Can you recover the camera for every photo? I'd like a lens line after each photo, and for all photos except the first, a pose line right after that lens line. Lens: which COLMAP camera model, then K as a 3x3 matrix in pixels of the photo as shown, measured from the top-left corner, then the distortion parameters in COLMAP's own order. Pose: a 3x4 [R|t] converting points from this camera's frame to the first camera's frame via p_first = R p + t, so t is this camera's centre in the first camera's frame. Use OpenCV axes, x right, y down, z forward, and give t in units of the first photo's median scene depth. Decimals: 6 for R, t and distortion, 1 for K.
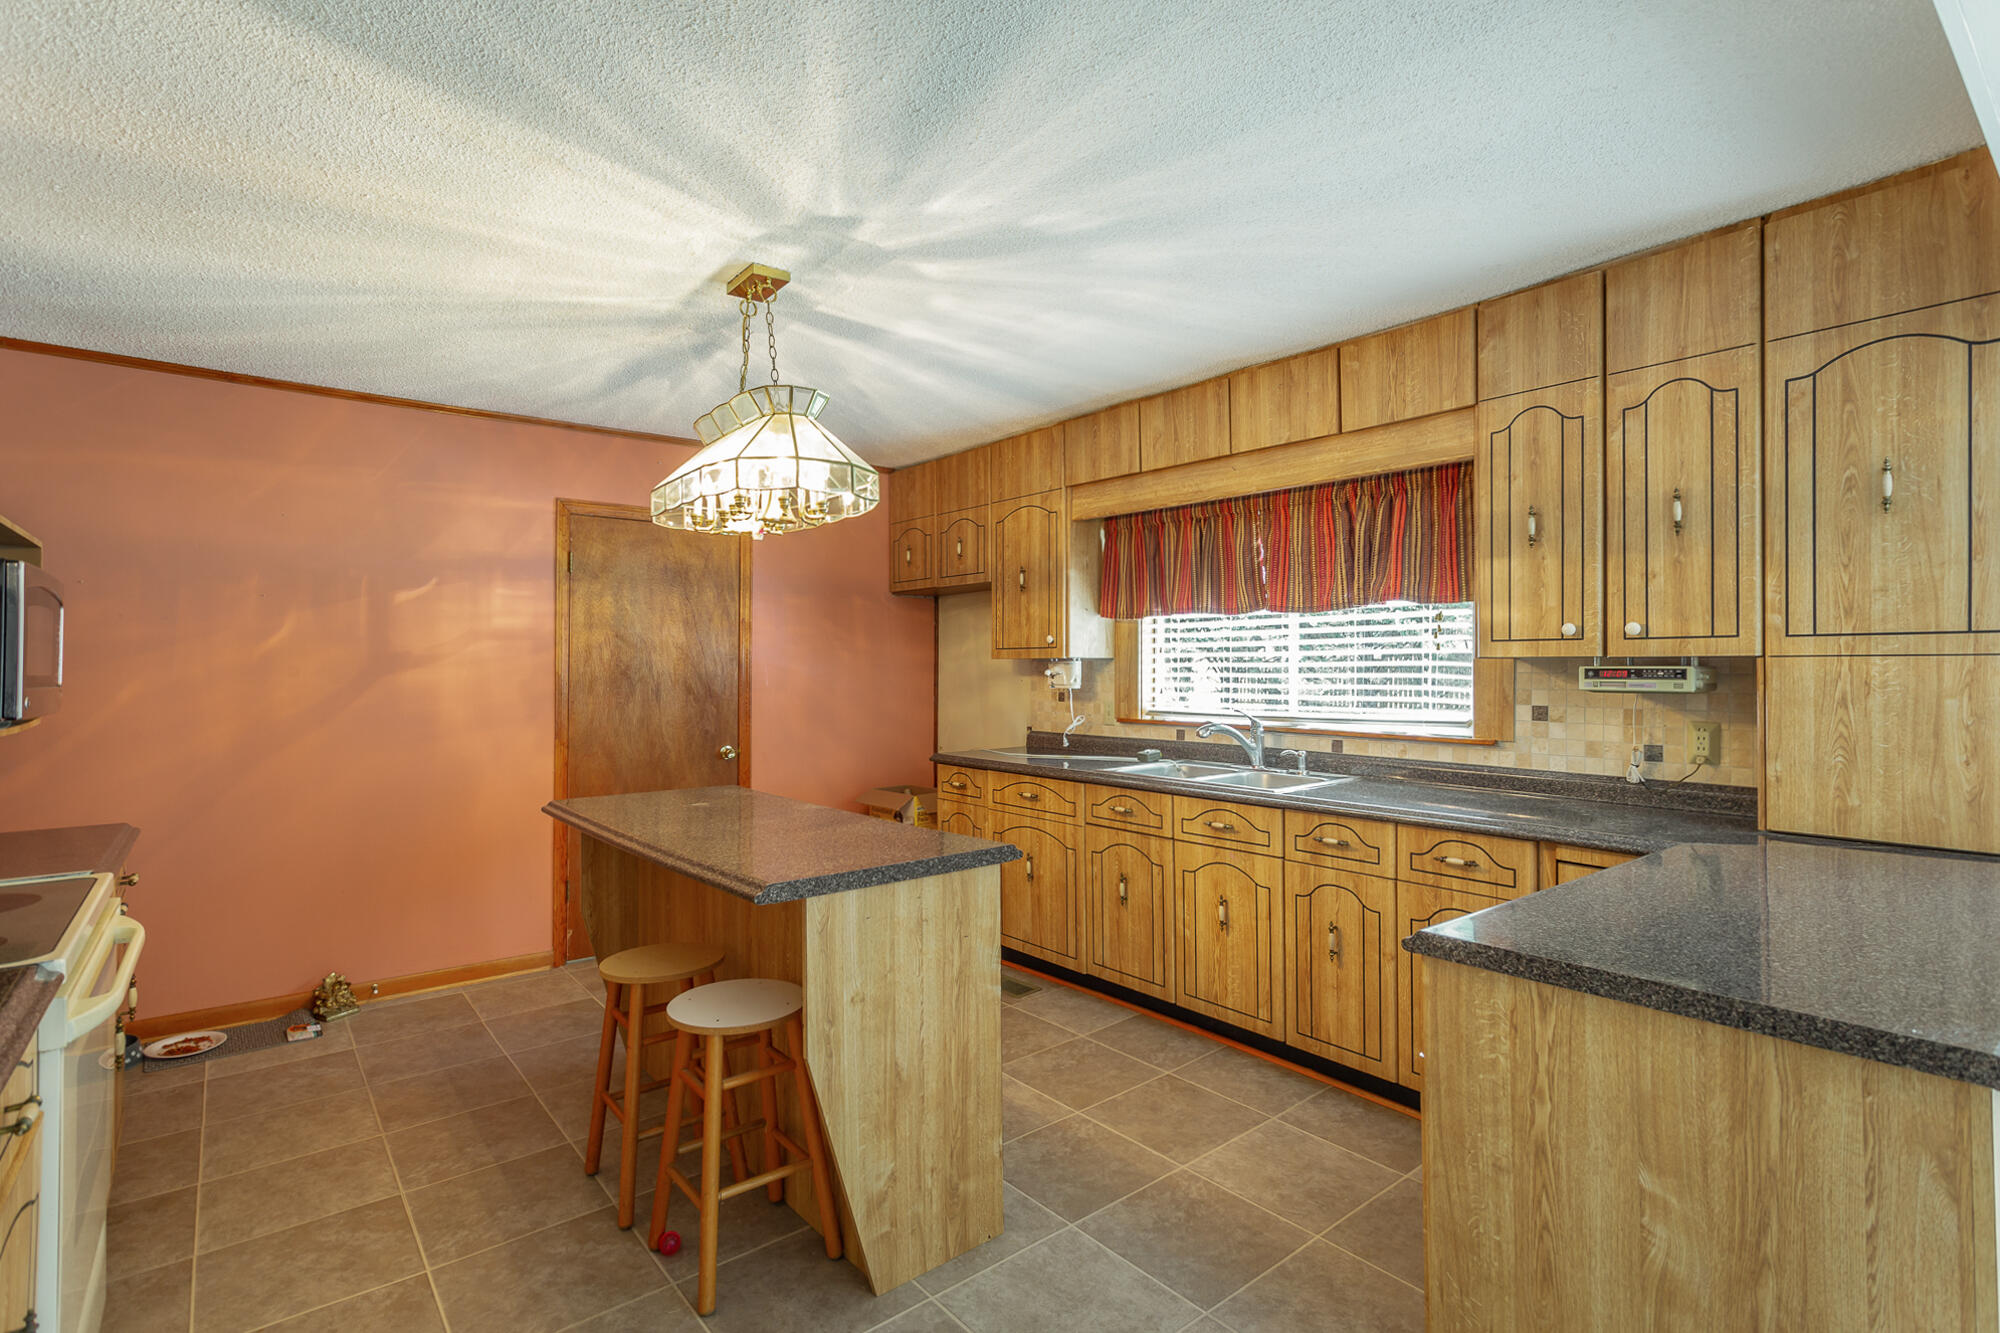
lens RADIAL K [[962.1, 0, 1015.4], [0, 962.1, 670.7], [0, 0, 1]] dist [0.002862, -0.000654]
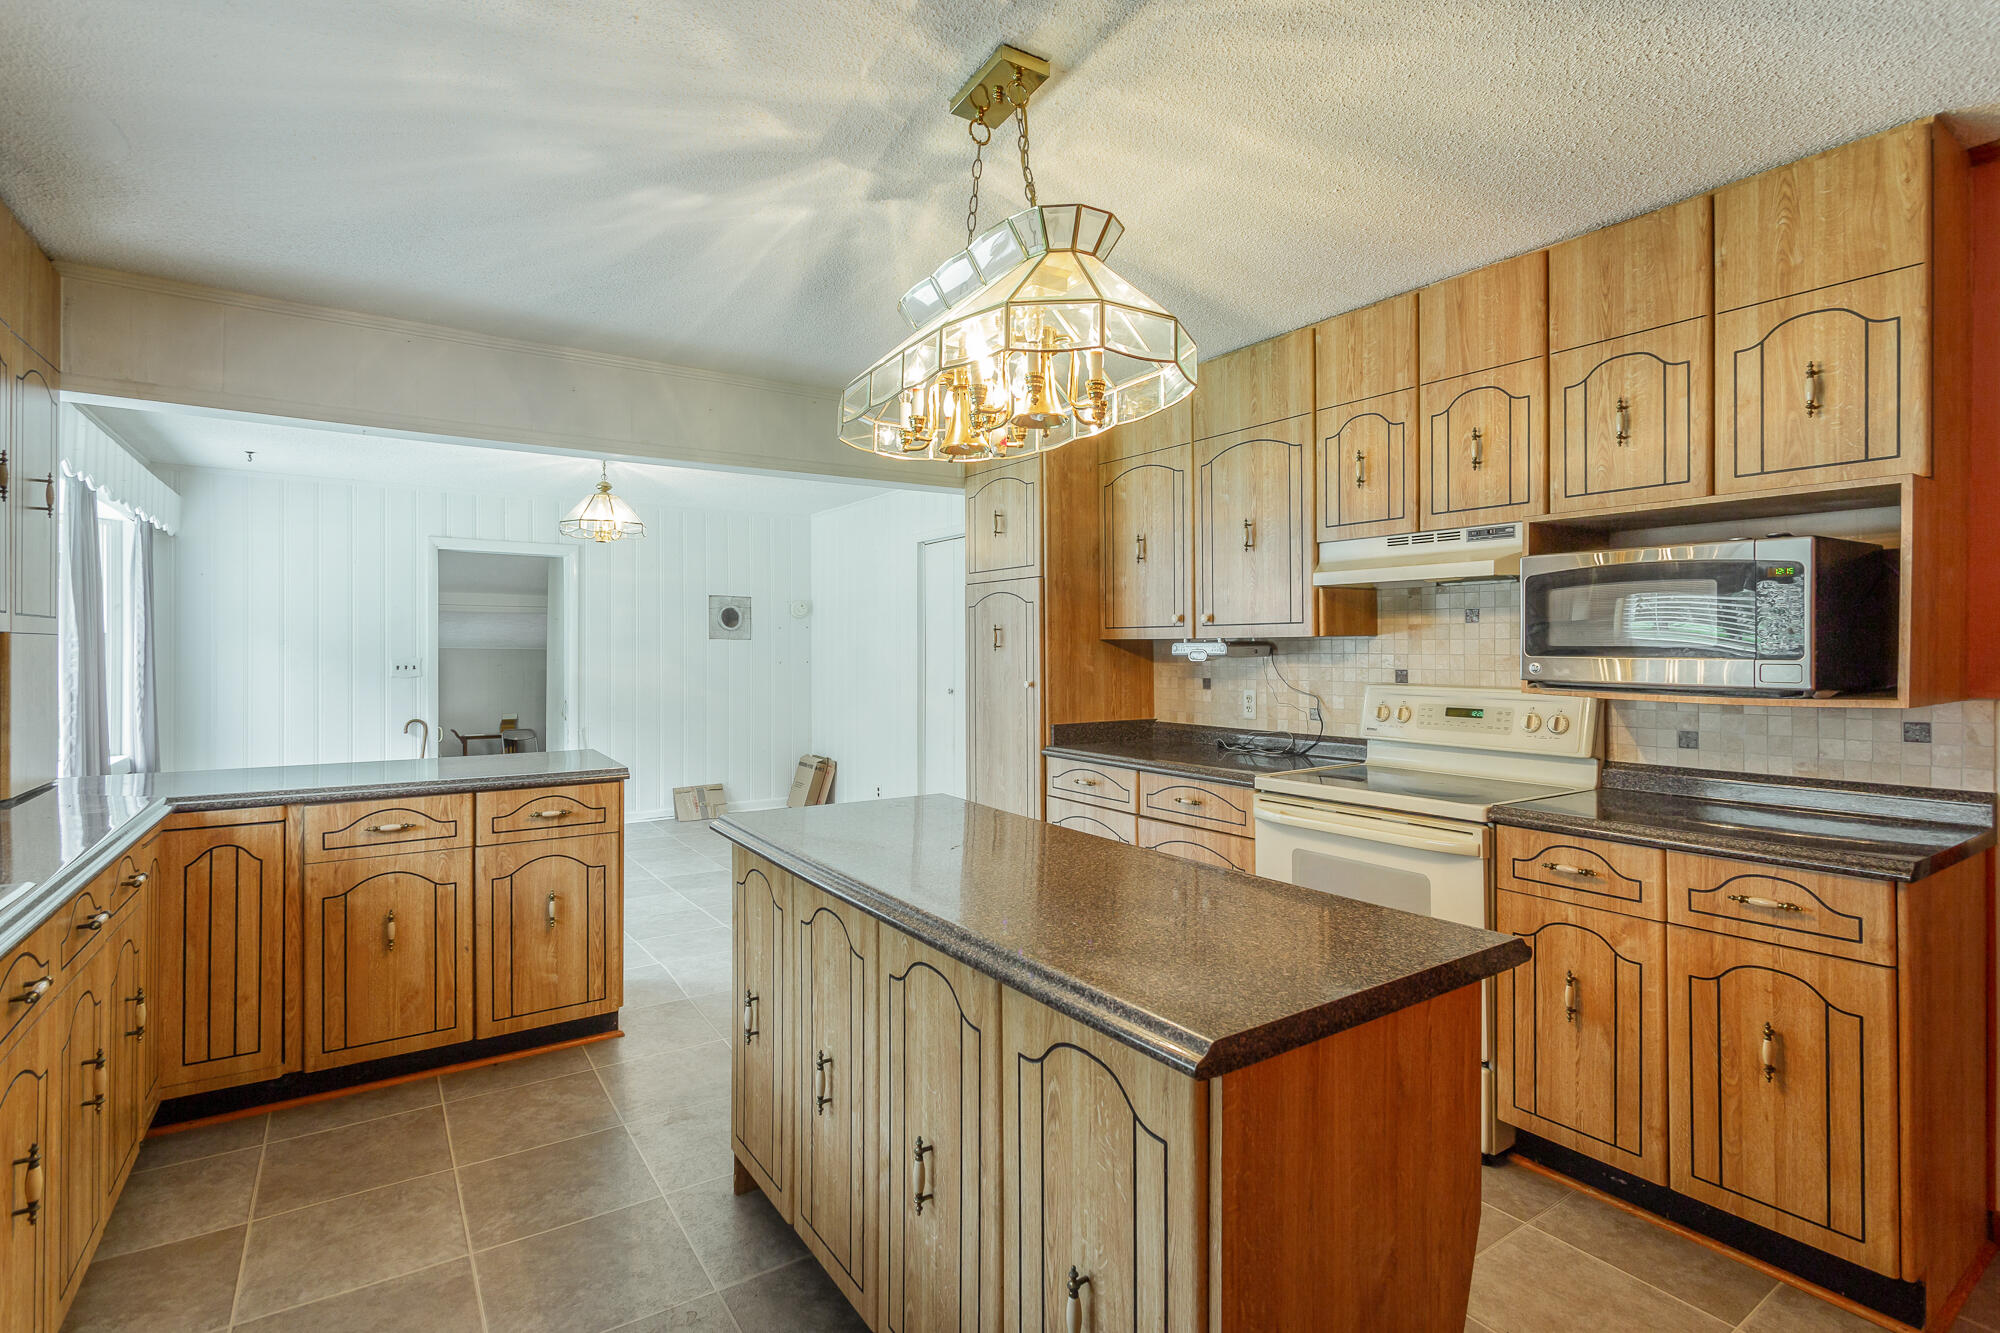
lens RADIAL K [[962.1, 0, 1004.7], [0, 962.1, 653.2], [0, 0, 1]] dist [0.002862, -0.000654]
pose [[-0.996373, 0.001093, 0.085089, -0.211316], [0.001801, 0.999964, 0.008235, 0.001988], [-0.085077, 0.008359, -0.996339, 1.087760]]
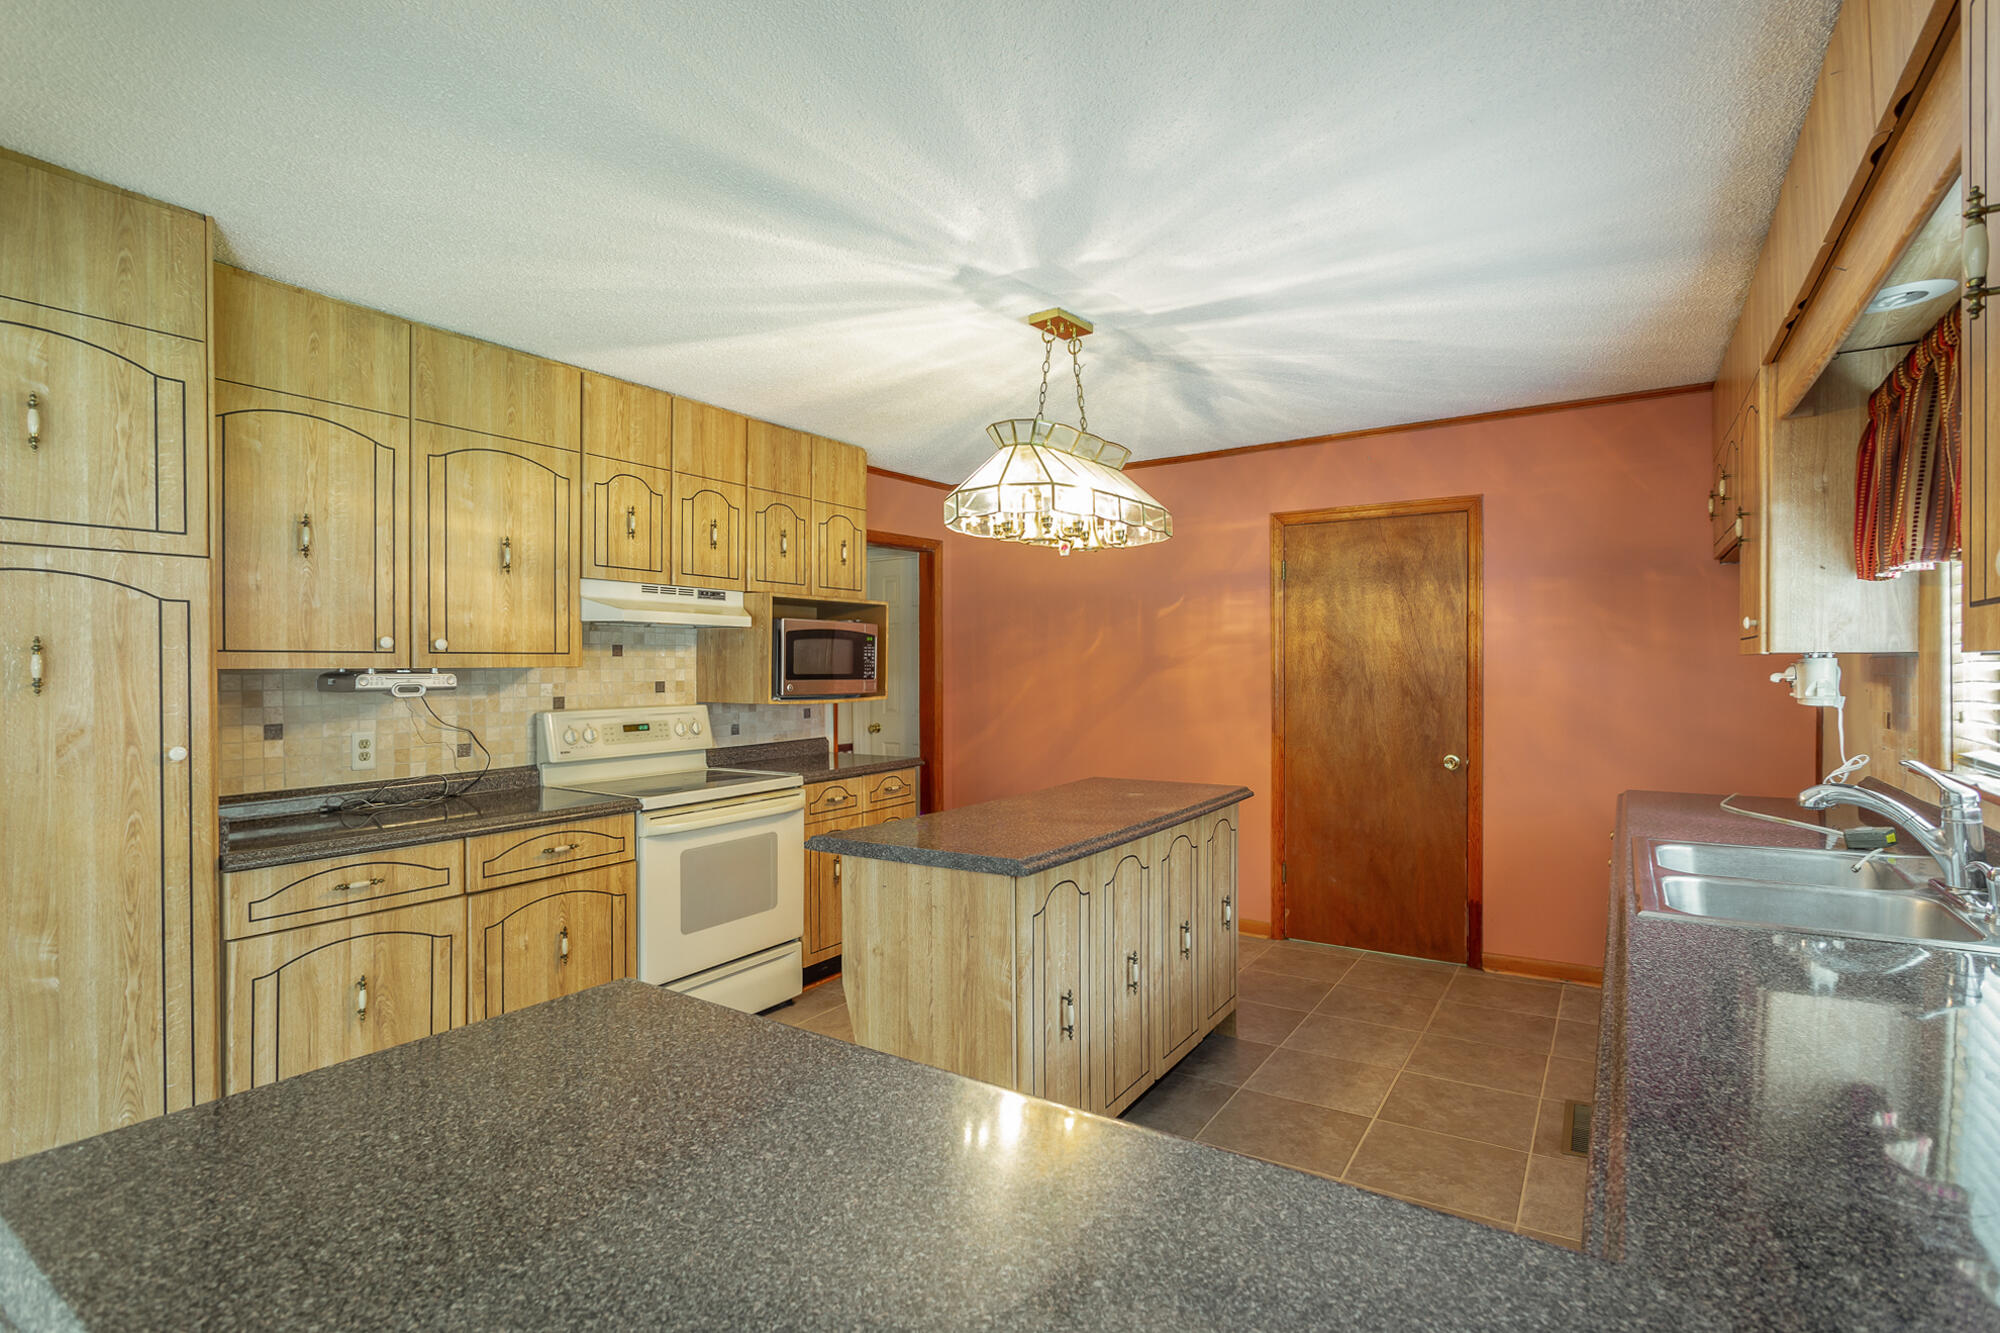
lens RADIAL K [[962.1, 0, 998.6], [0, 962.1, 674.9], [0, 0, 1]] dist [0.002862, -0.000654]
pose [[0.303217, 0.010509, -0.952864, 0.490893], [-0.000141, 0.999940, 0.010984, -0.007075], [0.952921, -0.003196, 0.303200, 0.378915]]
